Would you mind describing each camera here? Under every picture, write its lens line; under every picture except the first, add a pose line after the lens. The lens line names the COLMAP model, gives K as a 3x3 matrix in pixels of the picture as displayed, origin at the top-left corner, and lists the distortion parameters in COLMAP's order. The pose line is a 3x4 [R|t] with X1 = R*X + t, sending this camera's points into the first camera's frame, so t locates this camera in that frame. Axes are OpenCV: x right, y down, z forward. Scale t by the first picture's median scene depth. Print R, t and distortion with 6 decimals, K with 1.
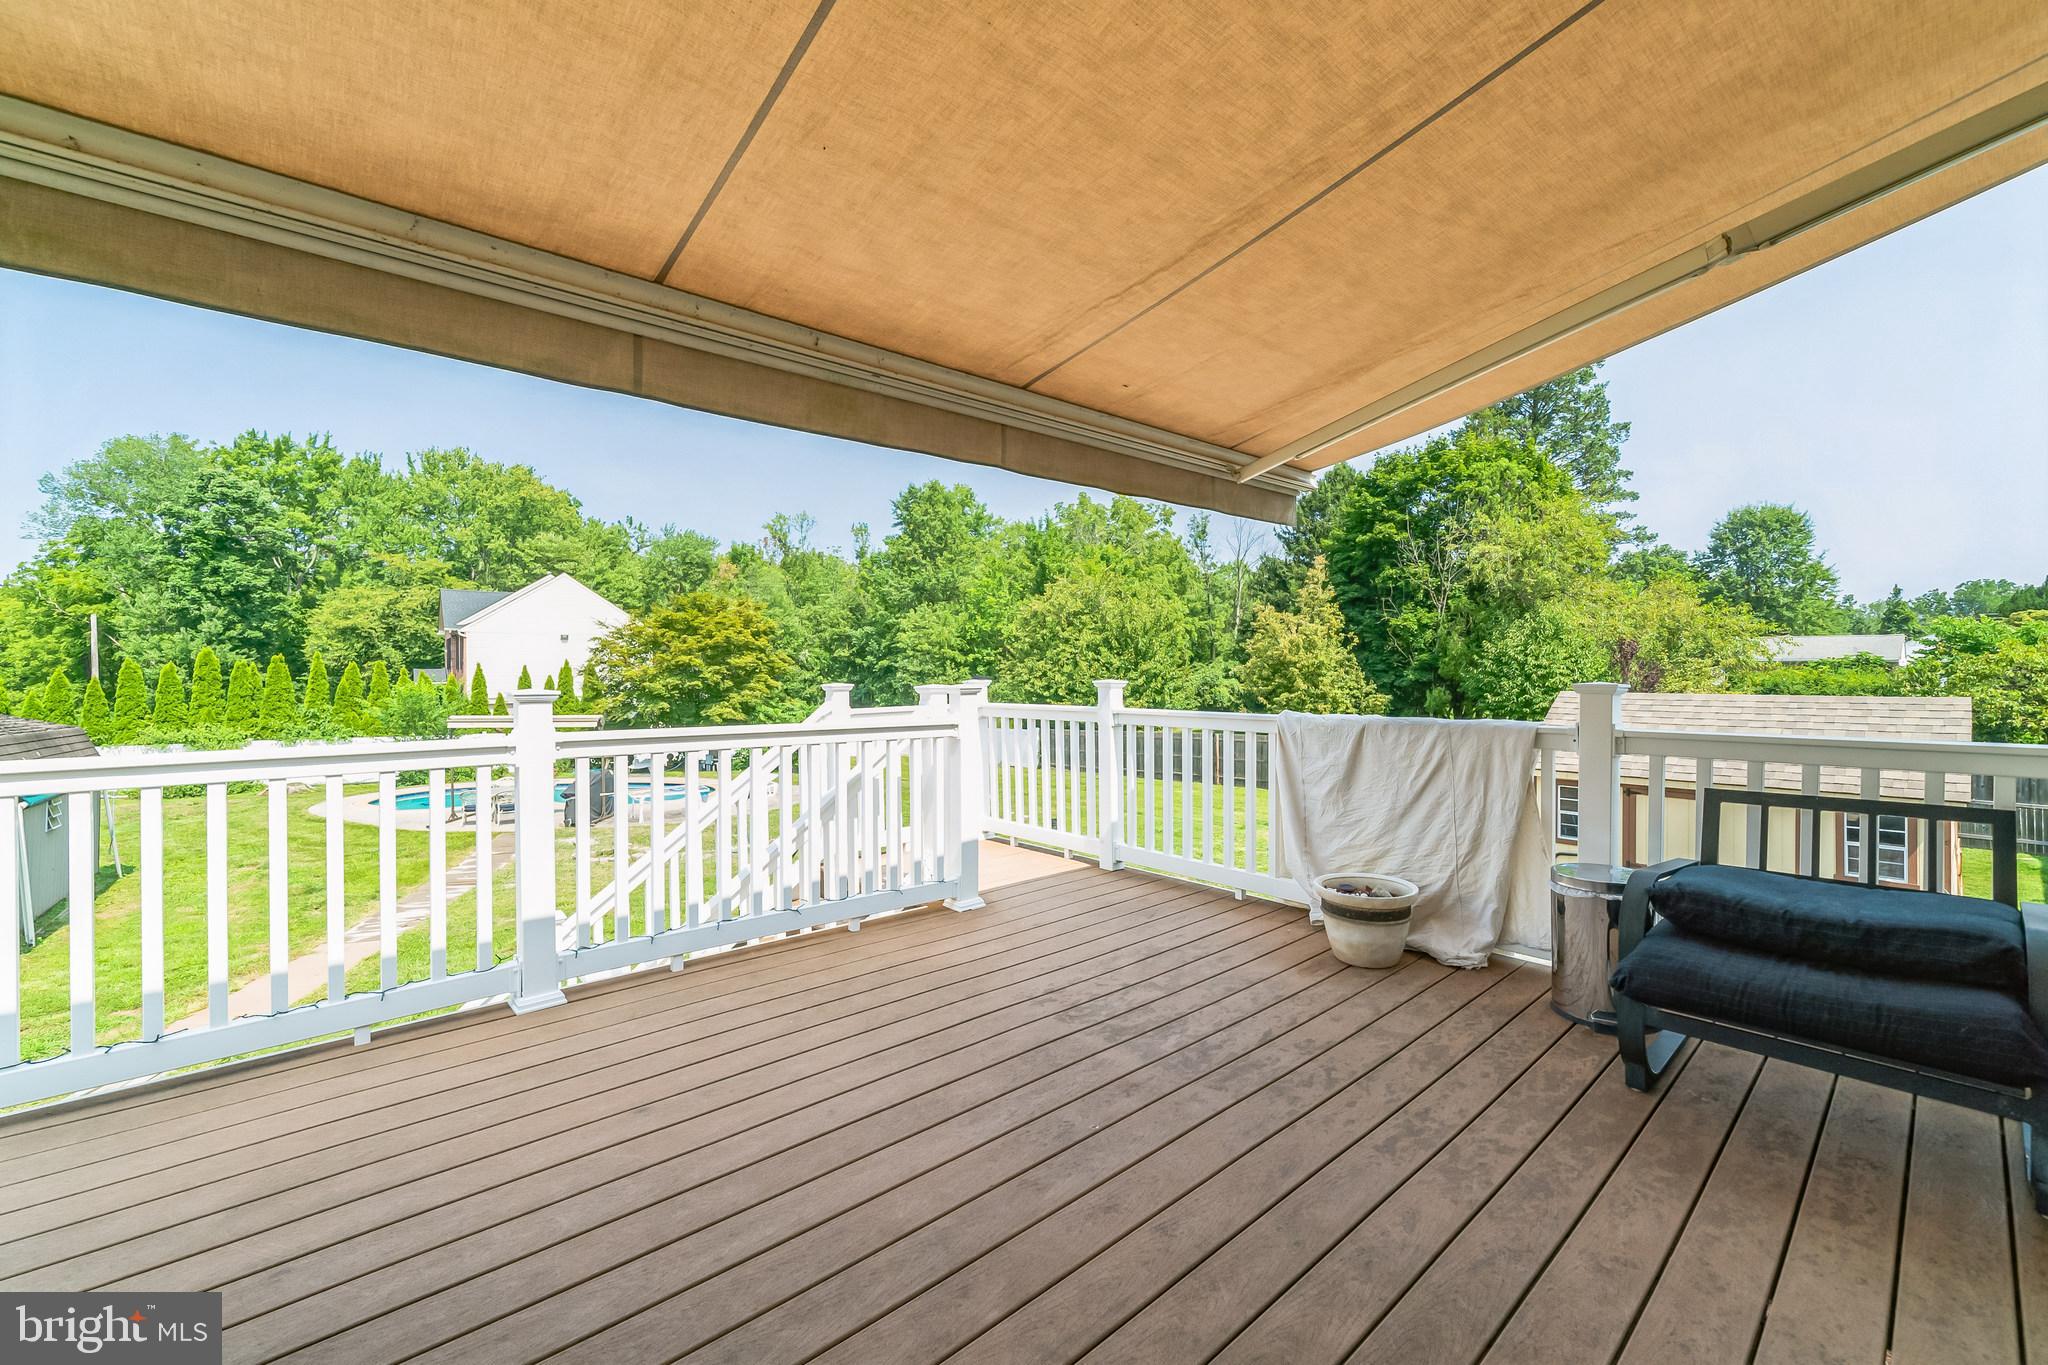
lens RADIAL K [[815.3, 0, 1015.9], [0, 815.3, 669.6], [0, 0, 1]] dist [0.001993, -0.001157]
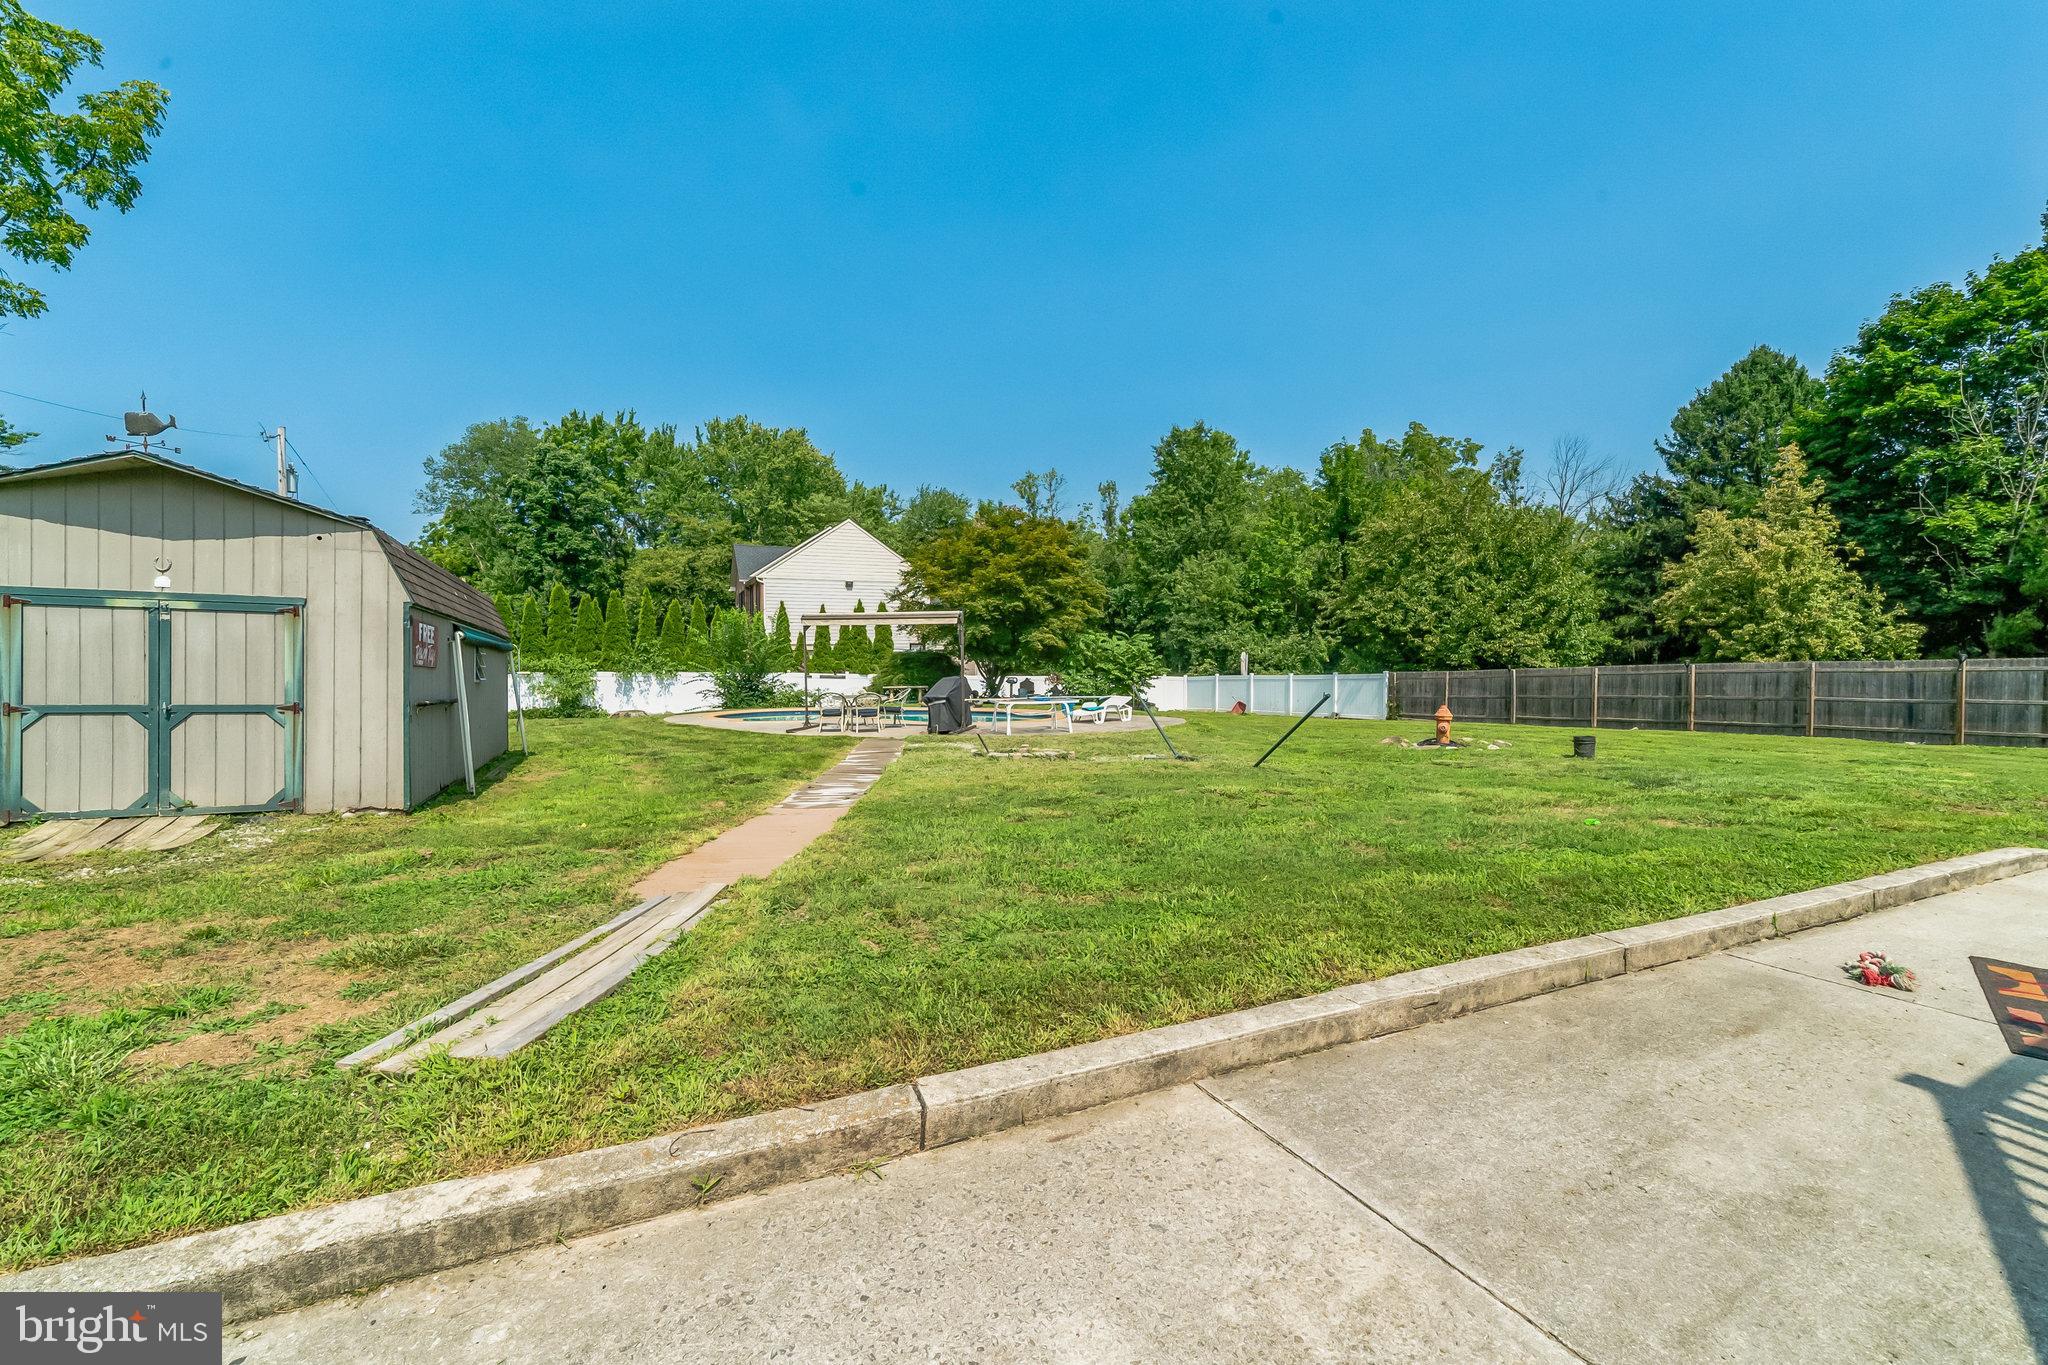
lens RADIAL K [[815.3, 0, 997.4], [0, 815.3, 694.1], [0, 0, 1]] dist [0.001993, -0.001157]
pose [[0.966983, 0.007417, -0.254734, -0.118454], [0.001510, 0.999392, 0.034831, 0.053653], [0.254838, -0.034065, 0.966384, 0.083601]]
